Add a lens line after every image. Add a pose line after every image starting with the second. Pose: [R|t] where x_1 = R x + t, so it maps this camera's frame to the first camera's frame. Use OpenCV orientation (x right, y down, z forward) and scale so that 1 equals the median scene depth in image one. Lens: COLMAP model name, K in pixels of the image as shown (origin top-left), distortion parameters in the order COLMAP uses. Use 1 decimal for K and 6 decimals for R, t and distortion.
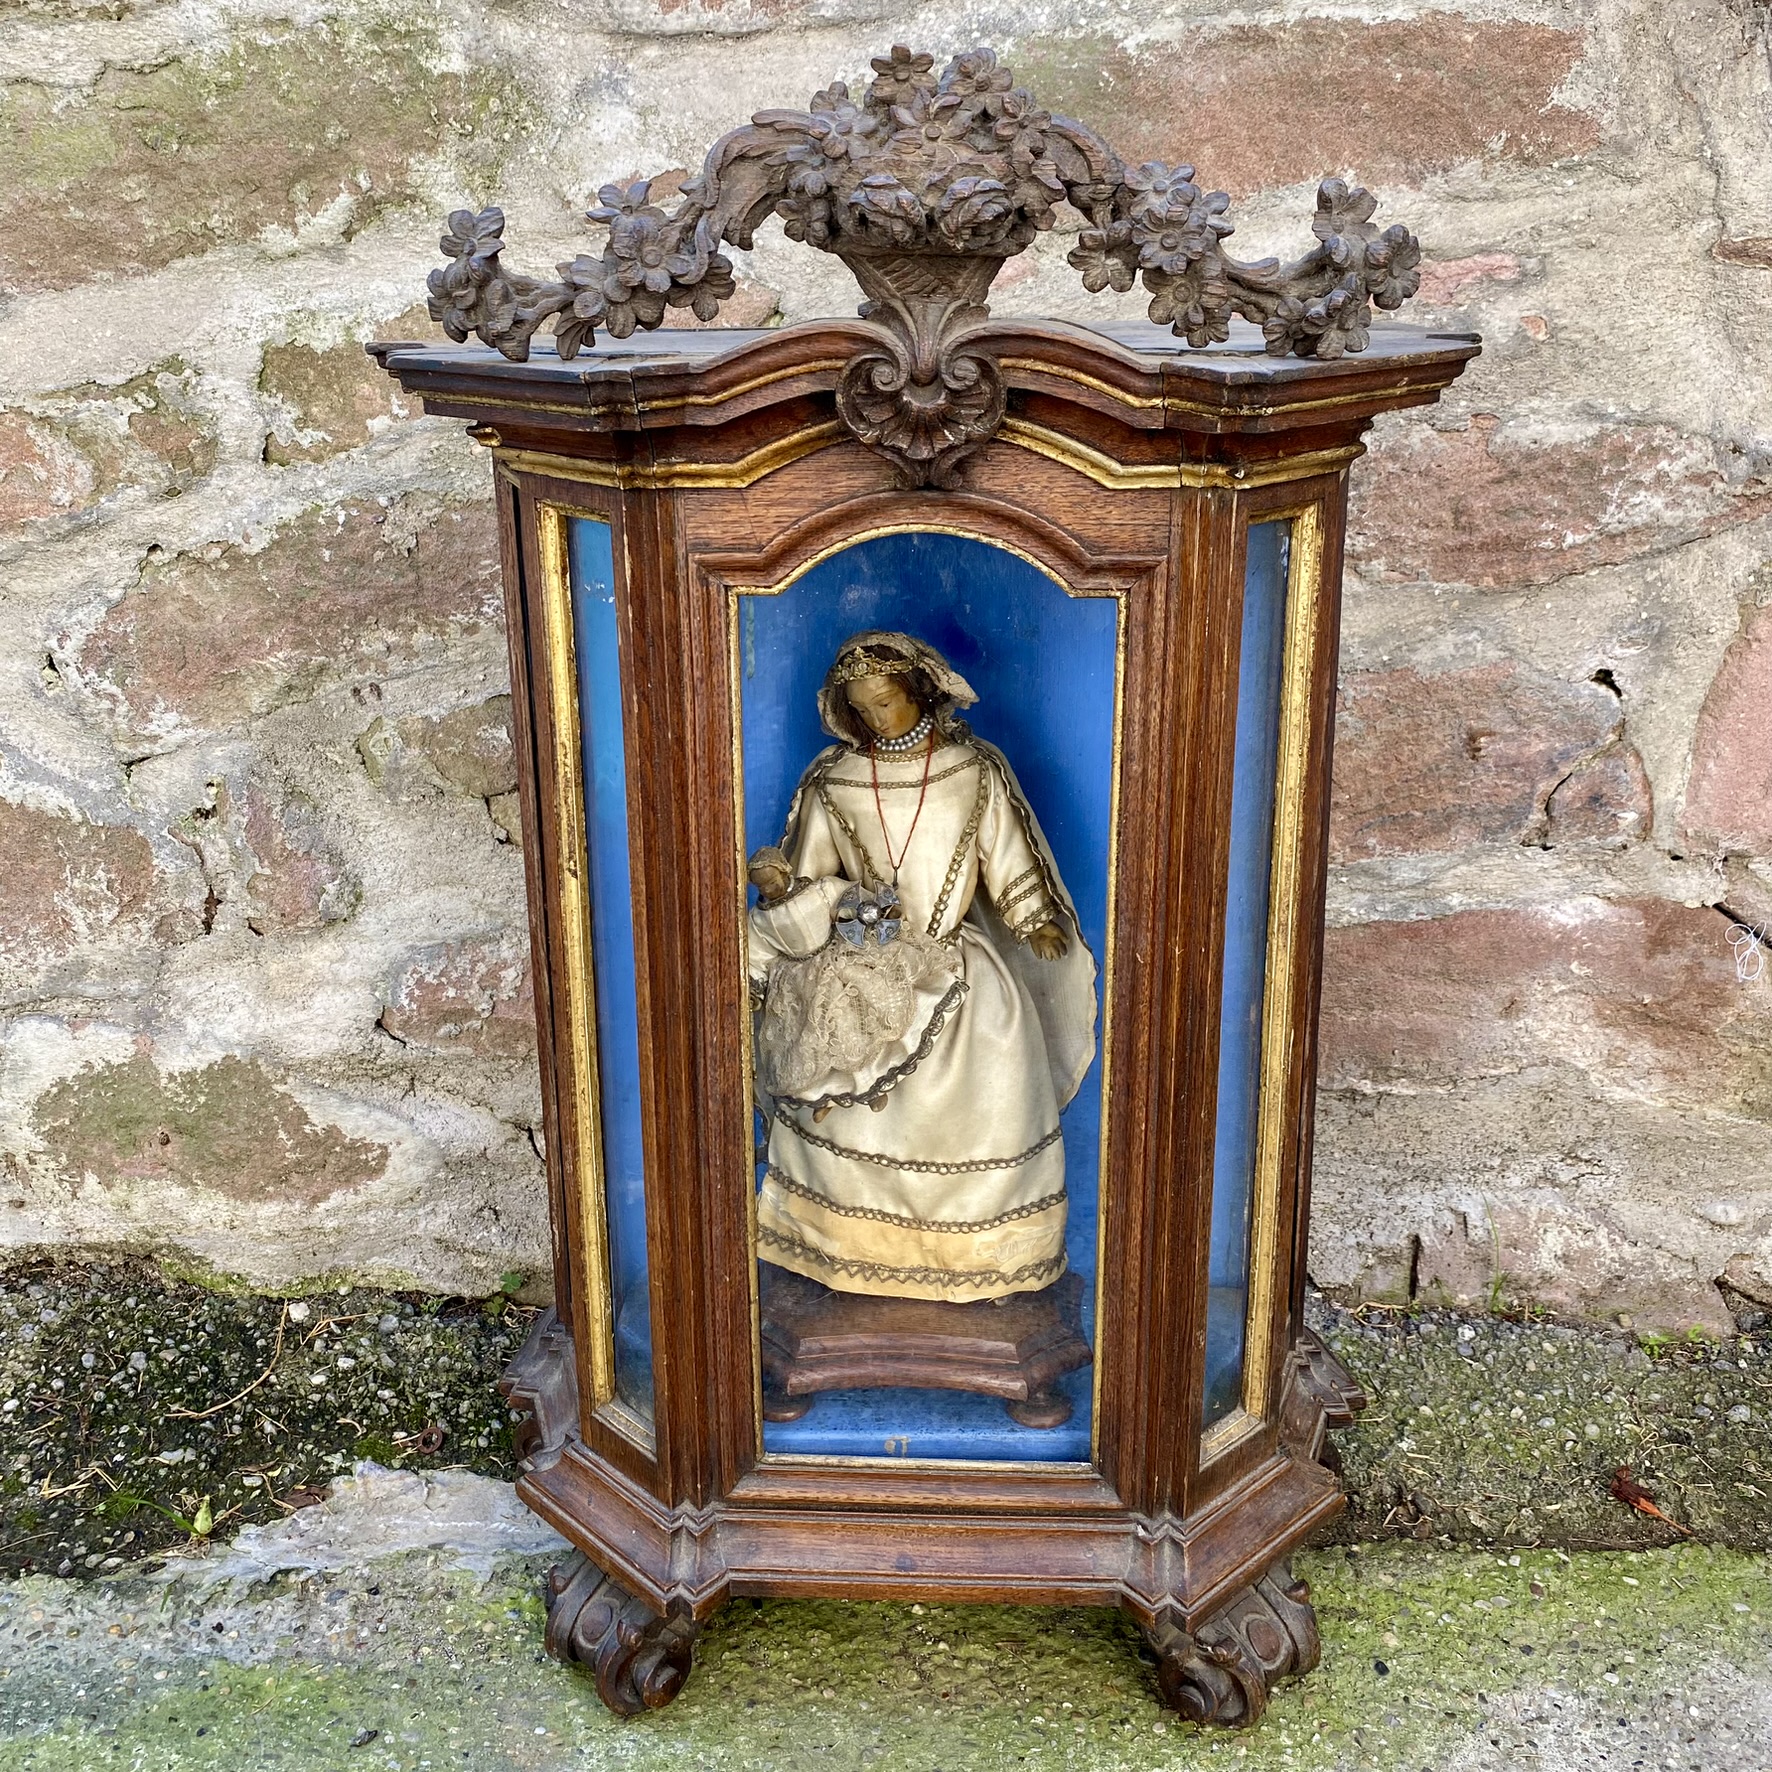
lens RADIAL K [[1792.6, 0, 895.4], [0, 1792.6, 772.9], [0, 0, 1]] dist [0.008986, -0.021661]
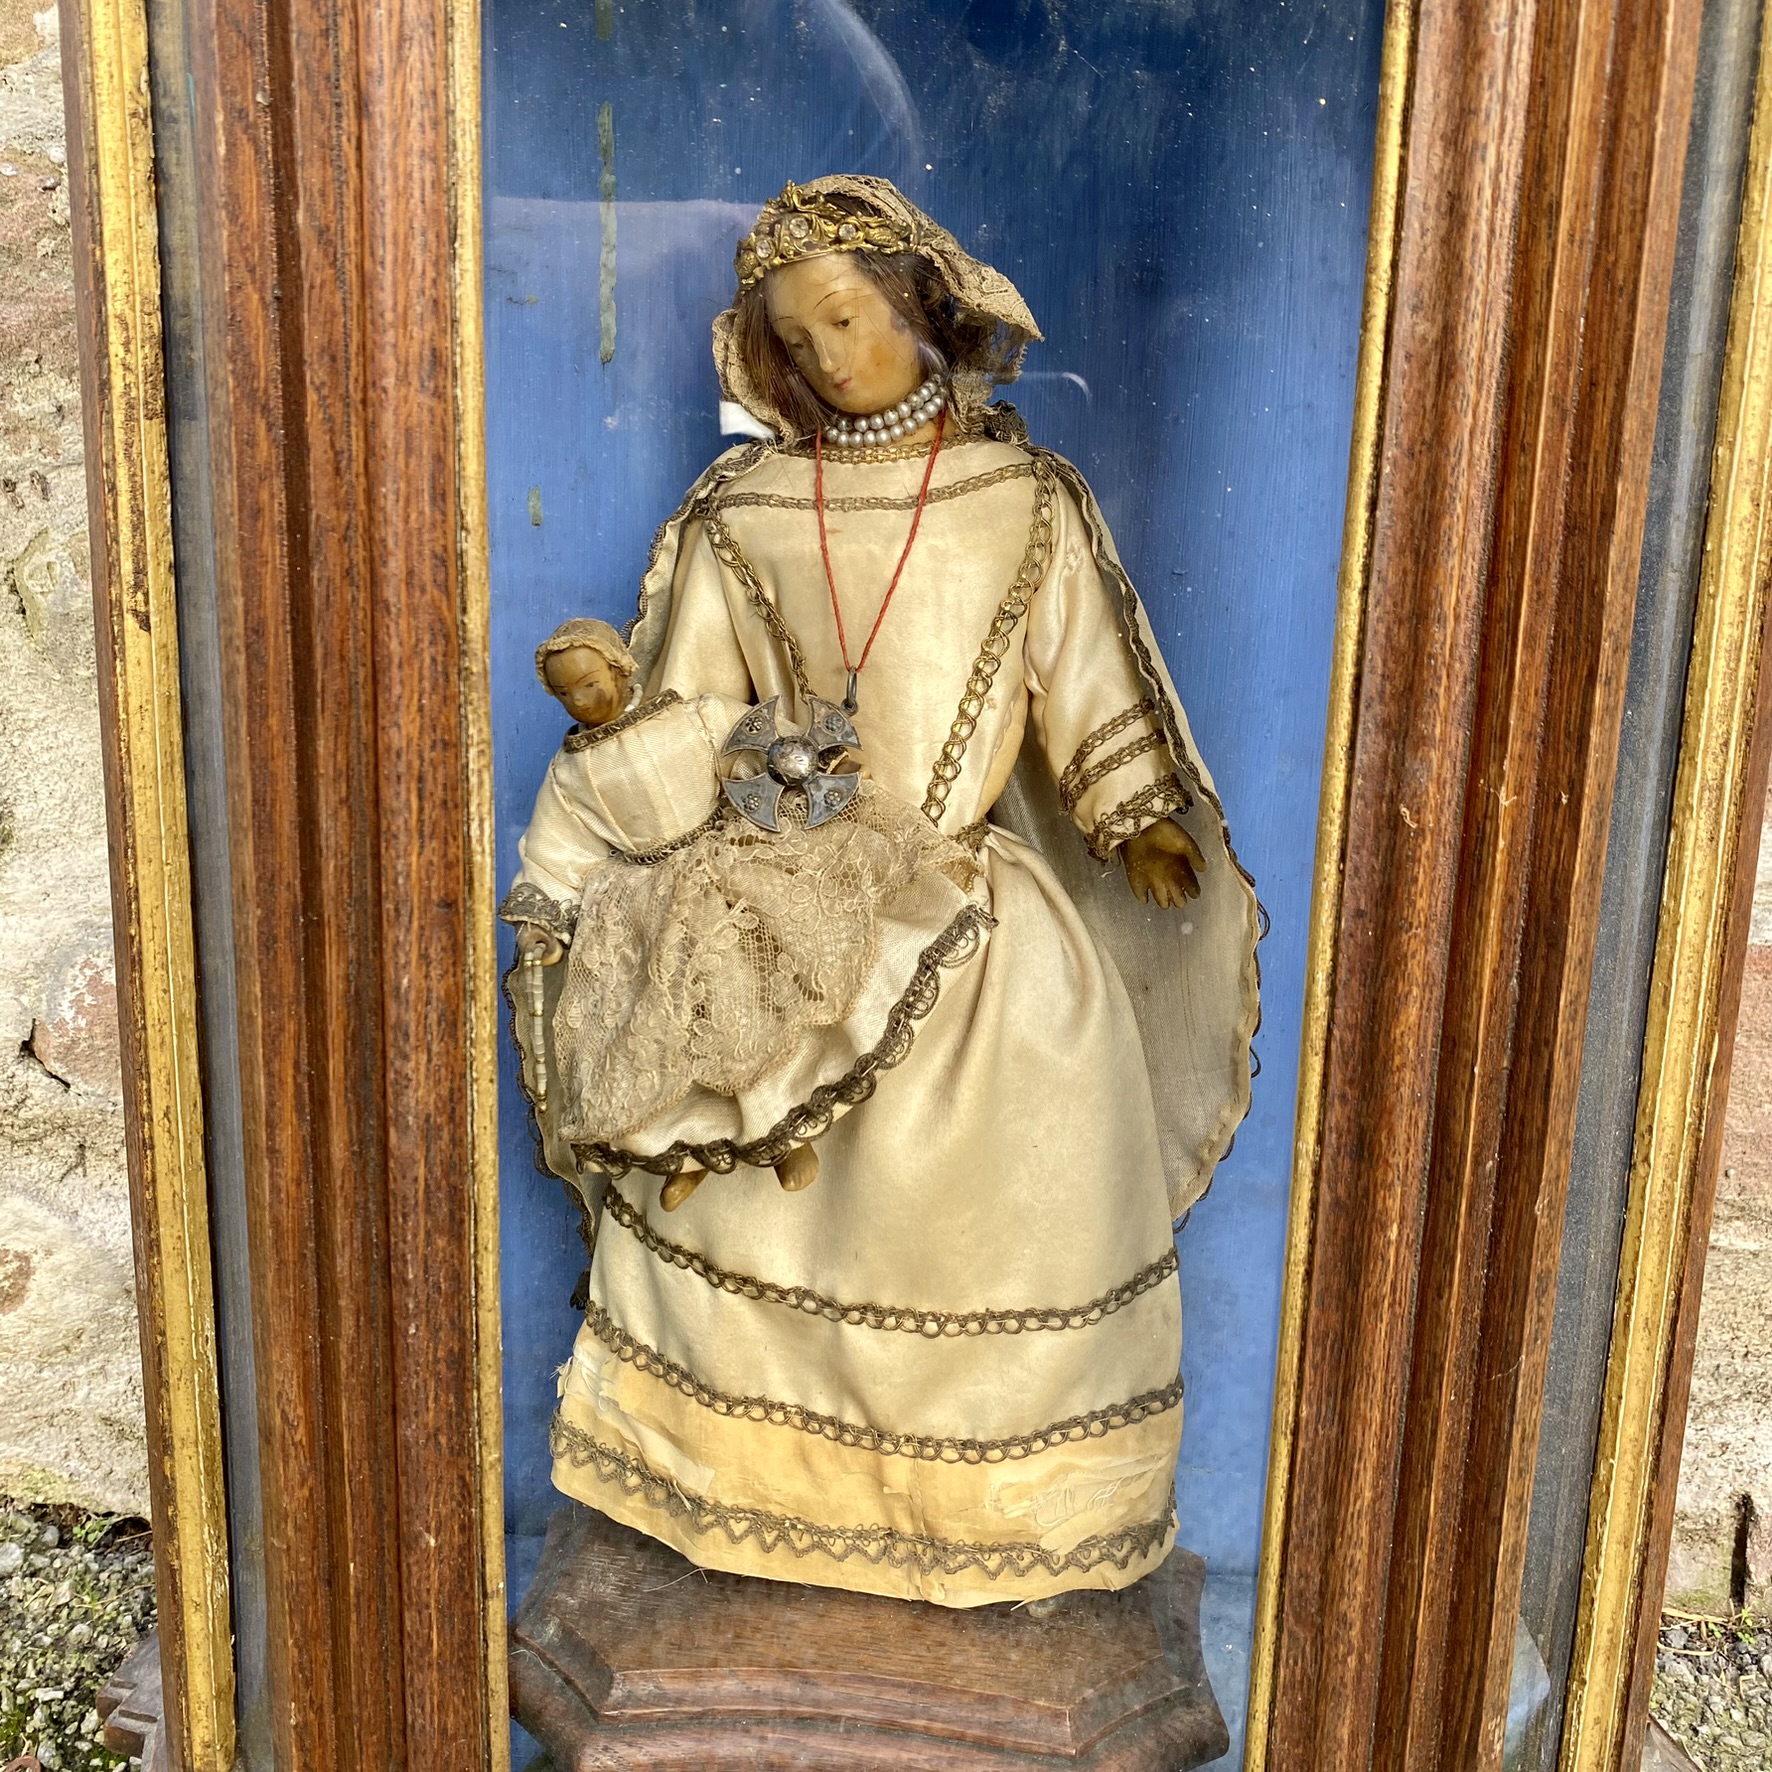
lens RADIAL K [[1786.3, 0, 899.8], [0, 1786.3, 803.5], [0, 0, 1]] dist [0.001802, -0.018627]
pose [[0.998759, 0.040636, -0.028807, 0.023453], [-0.042999, 0.995295, -0.086830, 0.109516], [0.025143, 0.087961, 0.995807, 0.452168]]
